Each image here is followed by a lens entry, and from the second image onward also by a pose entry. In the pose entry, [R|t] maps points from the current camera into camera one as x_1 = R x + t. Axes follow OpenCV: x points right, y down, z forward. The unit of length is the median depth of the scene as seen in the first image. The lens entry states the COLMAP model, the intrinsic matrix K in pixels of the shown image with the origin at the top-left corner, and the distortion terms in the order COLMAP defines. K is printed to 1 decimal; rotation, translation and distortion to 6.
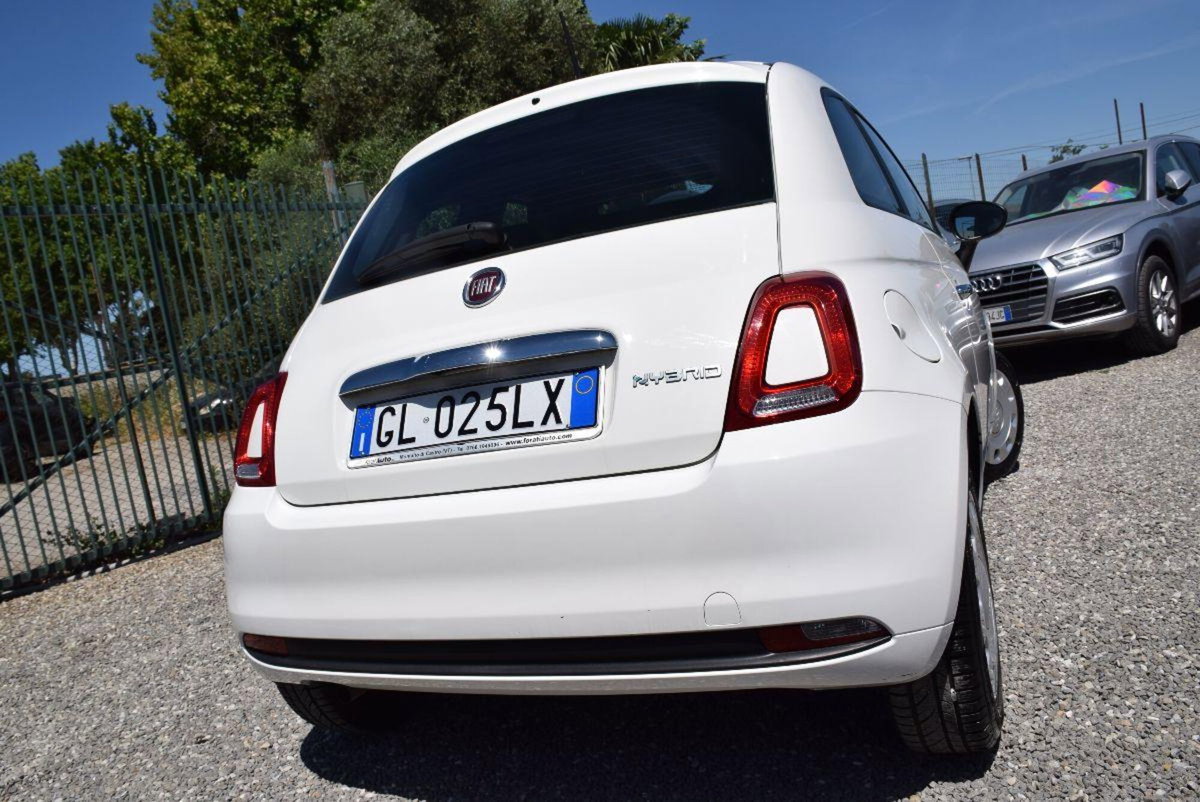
lens RADIAL K [[931.4, 0, 589.7], [0, 931.4, 400.9], [0, 0, 1]] dist [-0.151589, 0.098160]
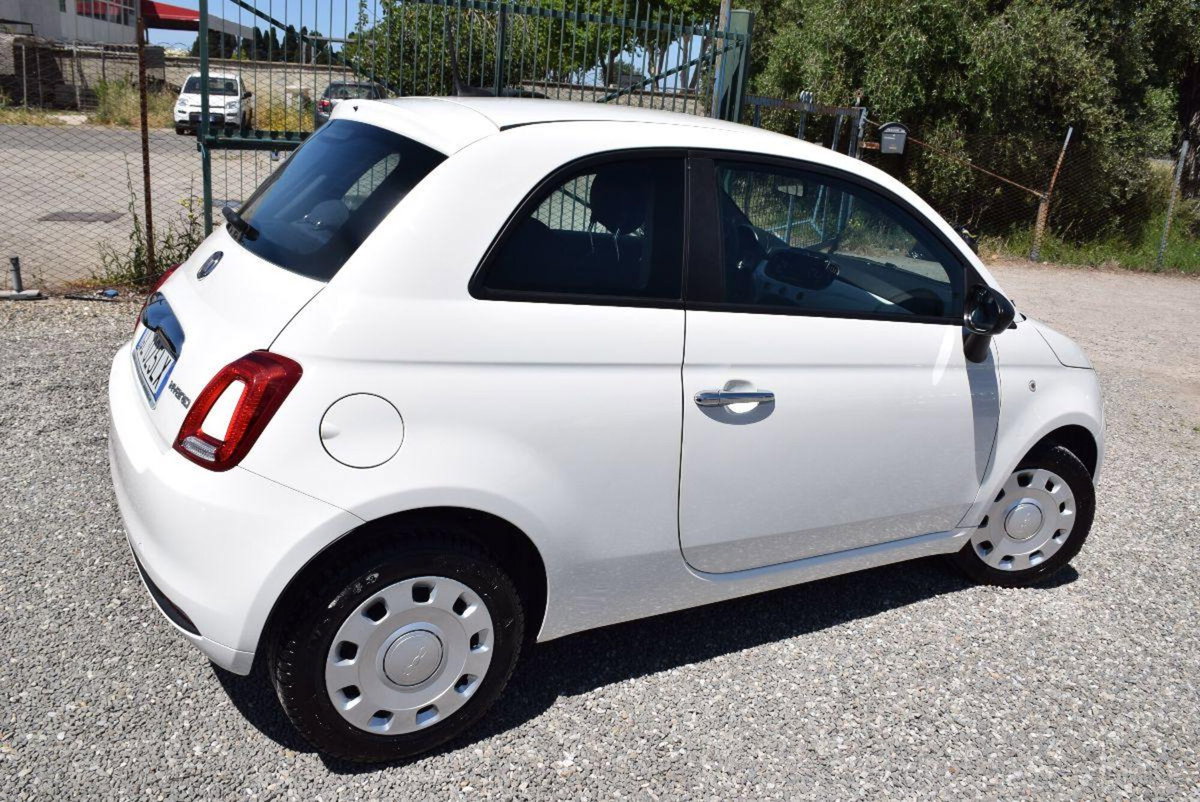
lens RADIAL K [[931.4, 0, 587.9], [0, 931.4, 405.9], [0, 0, 1]] dist [-0.151589, 0.098160]
pose [[0.787399, 0.408472, -0.461686, 1.052857], [-0.277910, 0.903741, 0.325603, -0.541797], [0.550244, -0.128072, 0.825123, 0.198856]]
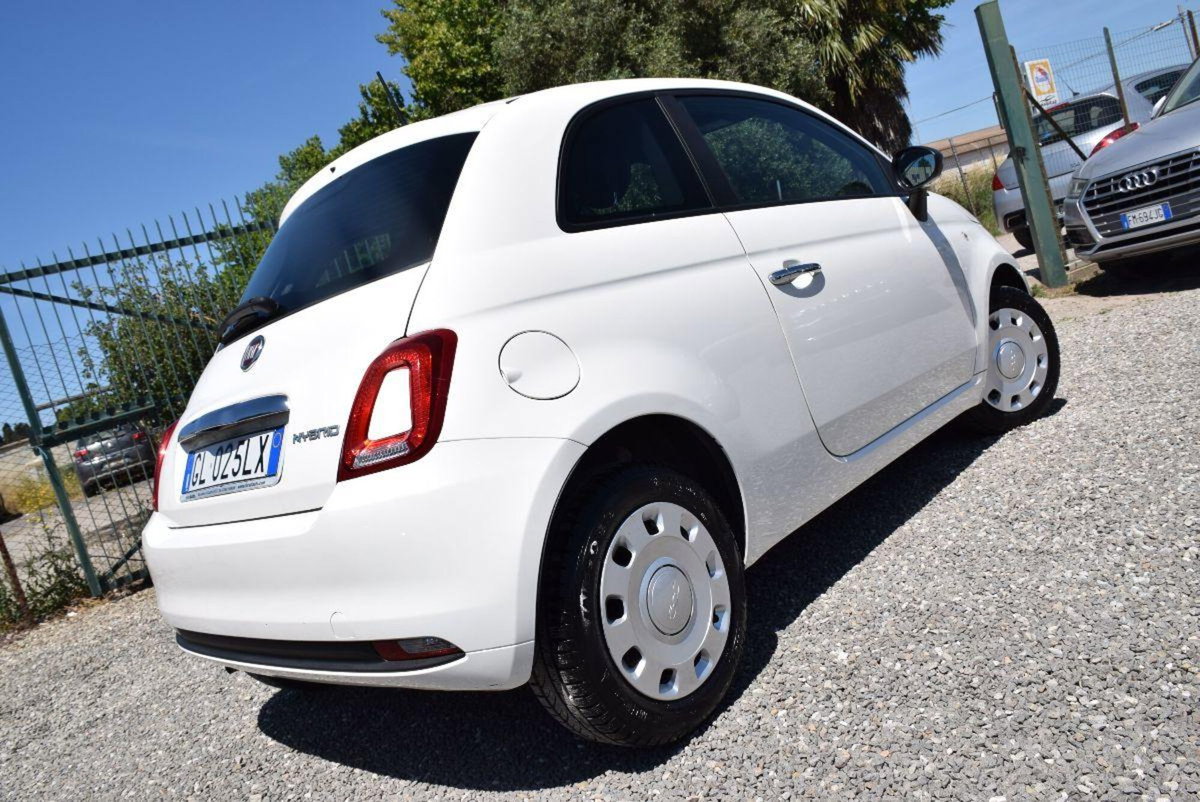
lens RADIAL K [[931.4, 0, 592.8], [0, 931.4, 403.6], [0, 0, 1]] dist [-0.151589, 0.098160]
pose [[0.949946, -0.068032, -0.304918, 0.715372], [0.094882, 0.992727, 0.074101, -0.107764], [0.297659, -0.099323, 0.949492, -0.031205]]
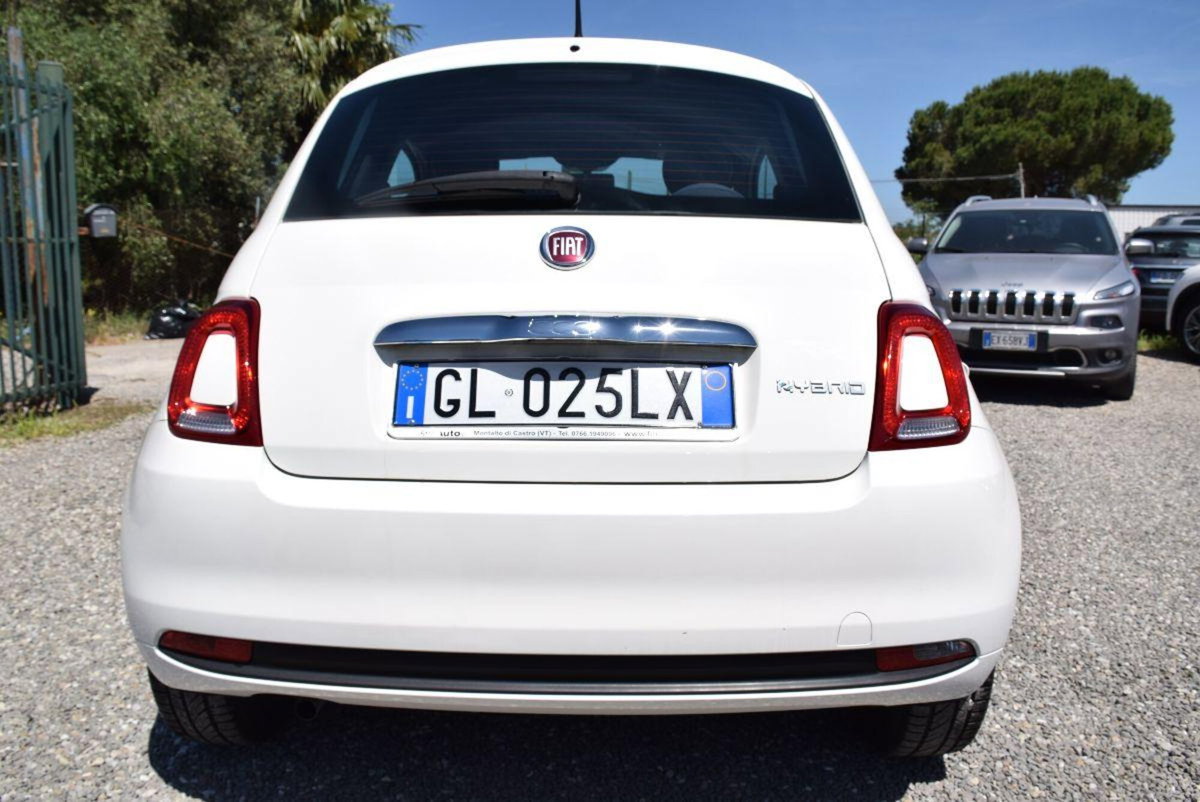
lens RADIAL K [[931.4, 0, 594.1], [0, 931.4, 399.7], [0, 0, 1]] dist [-0.151589, 0.098160]
pose [[0.897413, 0.128136, 0.422175, -0.461550], [-0.137128, 0.990511, -0.009143, 0.024034], [-0.419341, -0.049686, 0.906468, 0.200580]]
